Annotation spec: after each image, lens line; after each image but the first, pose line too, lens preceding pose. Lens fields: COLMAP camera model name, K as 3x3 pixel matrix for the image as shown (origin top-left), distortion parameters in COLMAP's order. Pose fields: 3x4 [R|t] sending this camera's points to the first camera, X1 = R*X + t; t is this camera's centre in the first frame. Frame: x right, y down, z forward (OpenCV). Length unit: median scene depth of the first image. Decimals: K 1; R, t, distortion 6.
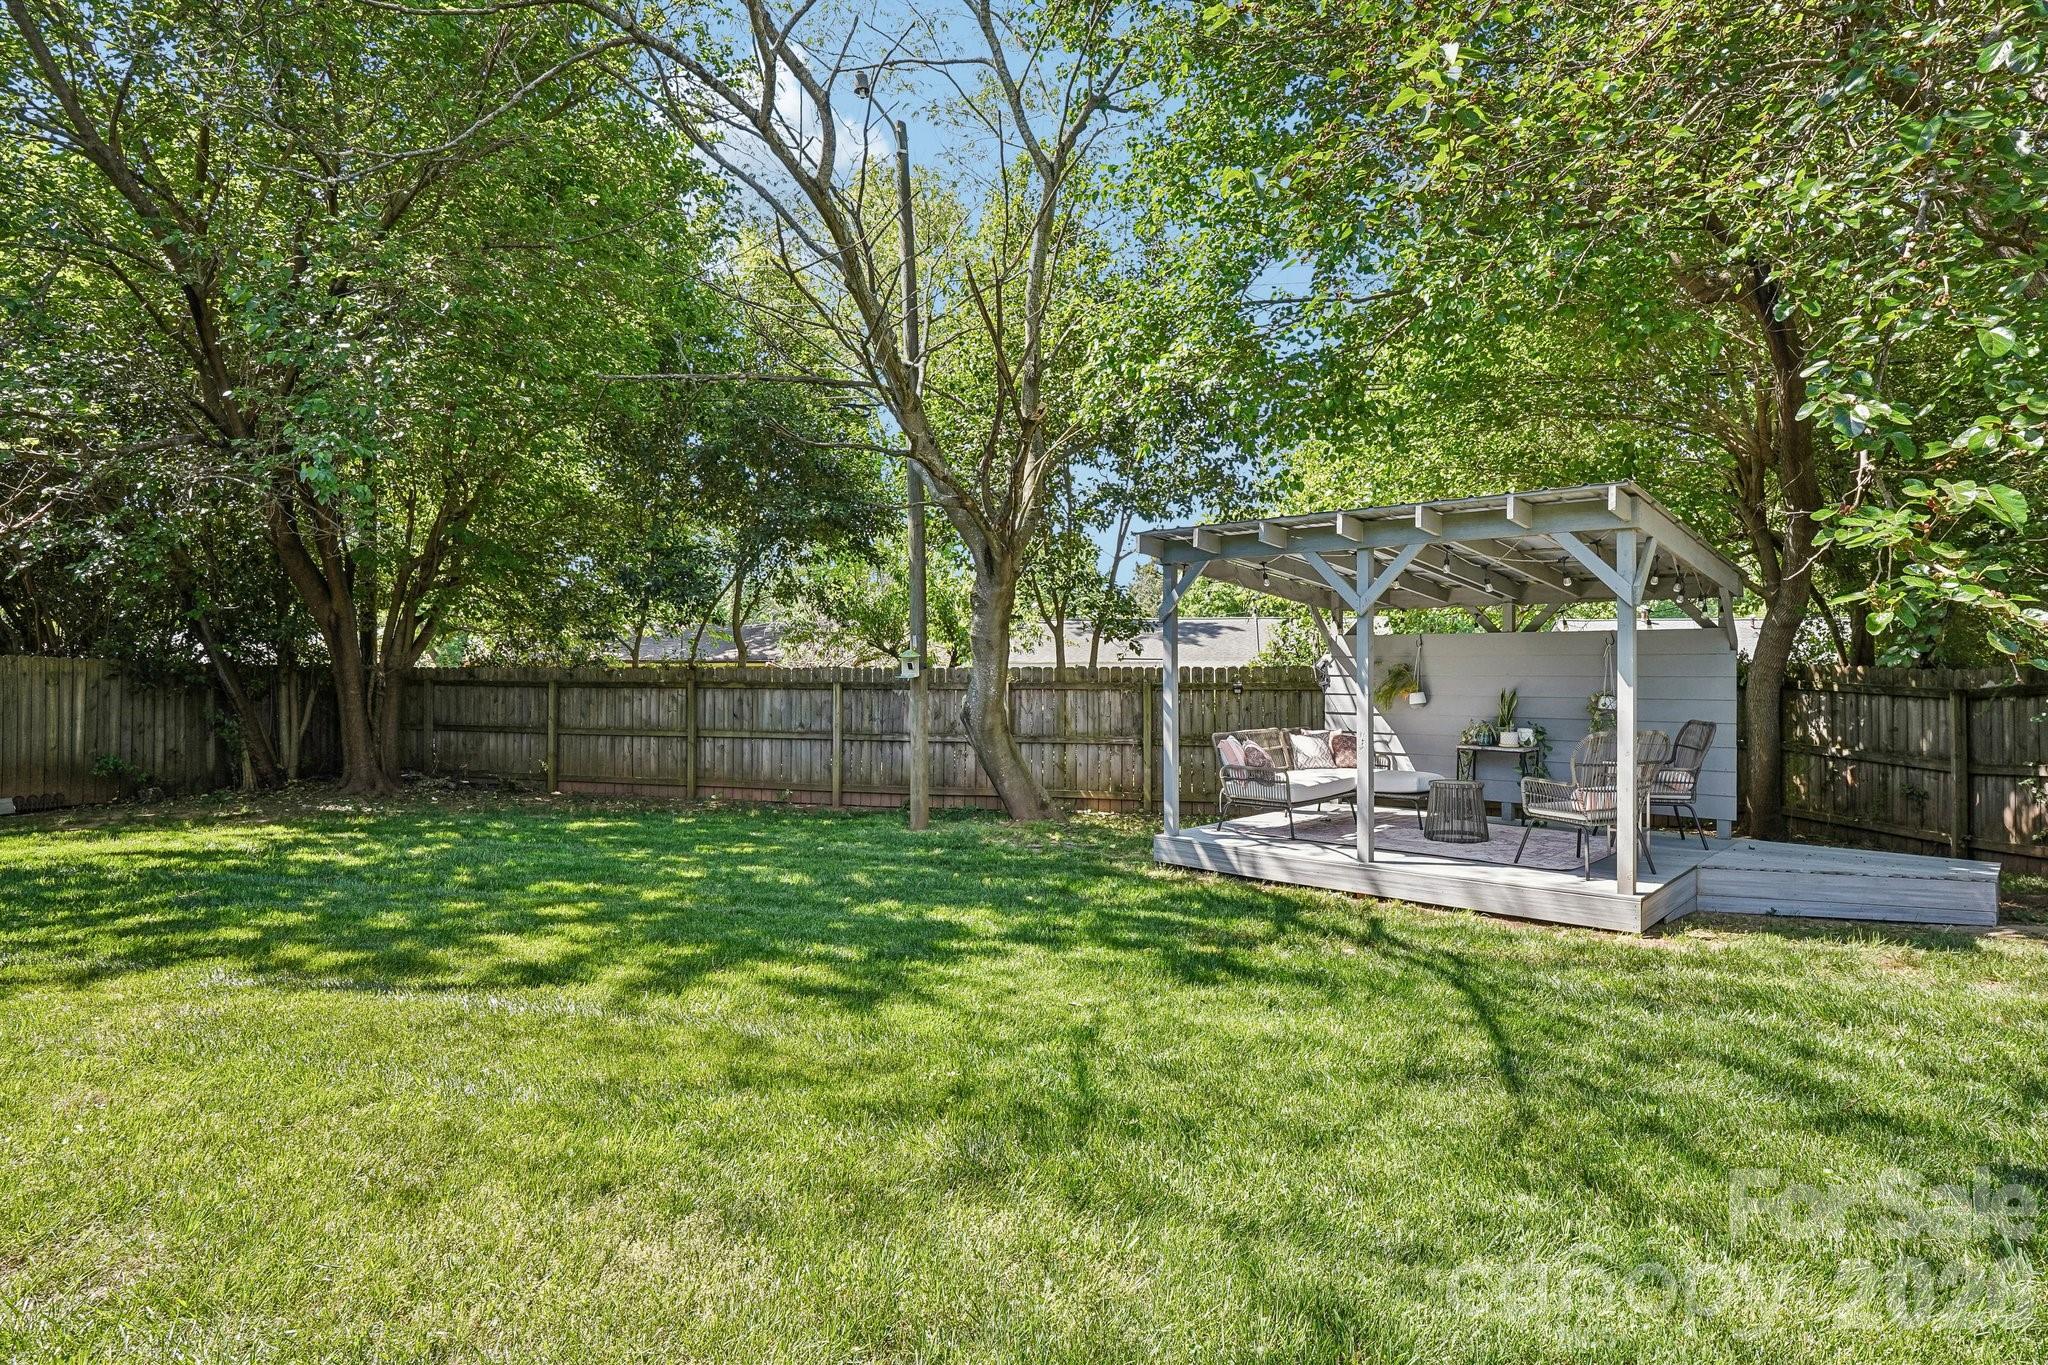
lens RADIAL K [[1092.5, 0, 1025.7], [0, 1092.5, 674.7], [0, 0, 1]] dist [-0.005555, 0.003413]
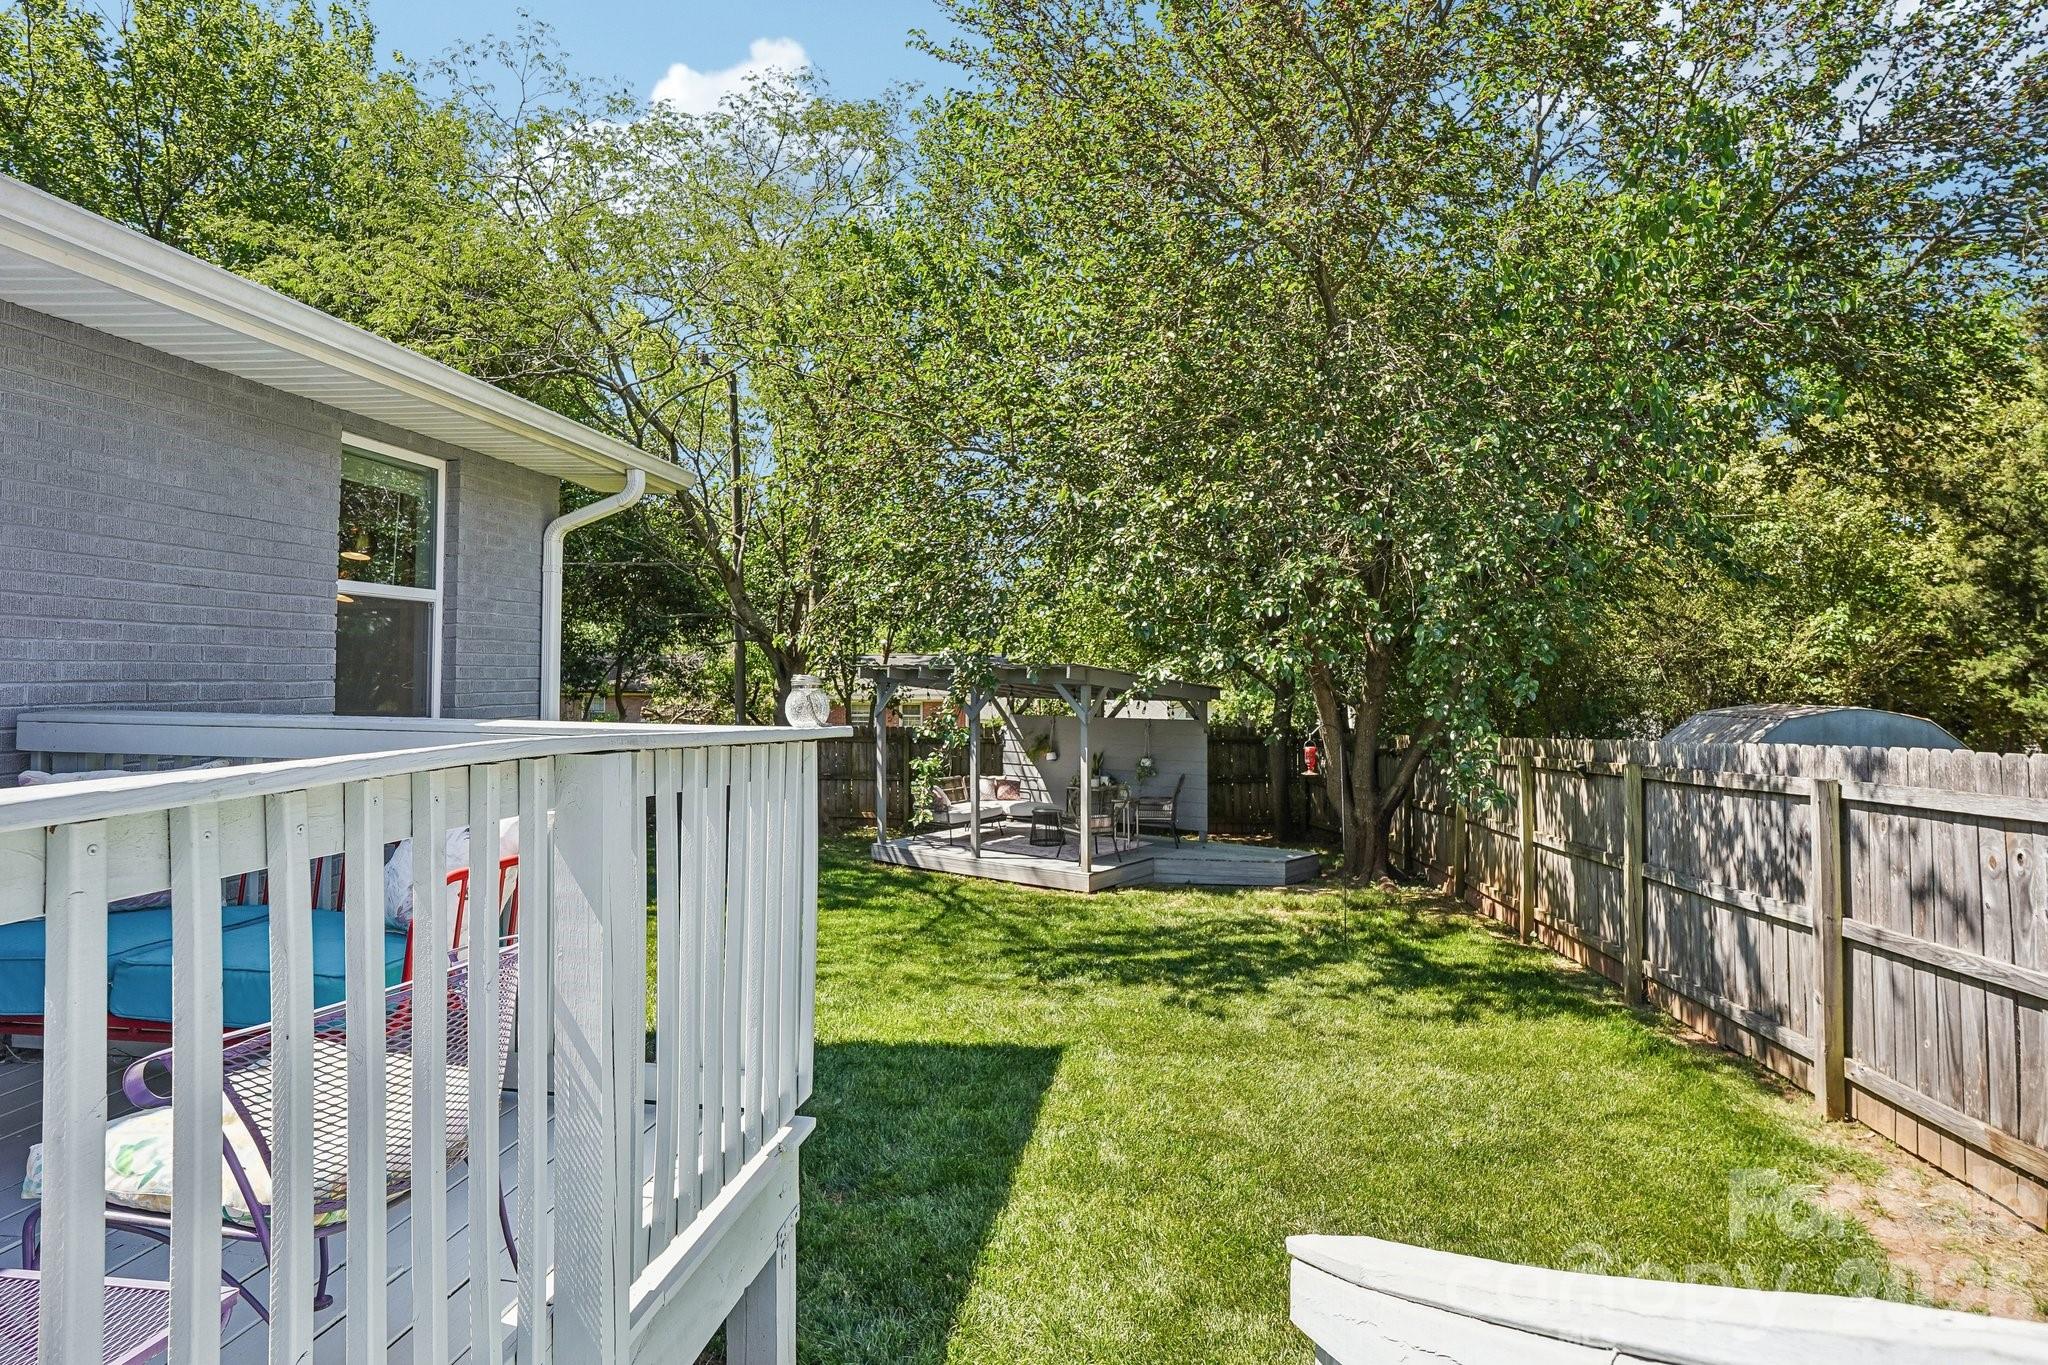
lens RADIAL K [[1092.5, 0, 1016.7], [0, 1092.5, 637.4], [0, 0, 1]] dist [-0.005555, 0.003413]
pose [[0.995260, 0.003296, 0.097192, 0.151265], [0.000234, 0.999341, -0.036291, -0.095773], [-0.097248, 0.036142, 0.994604, -0.612279]]
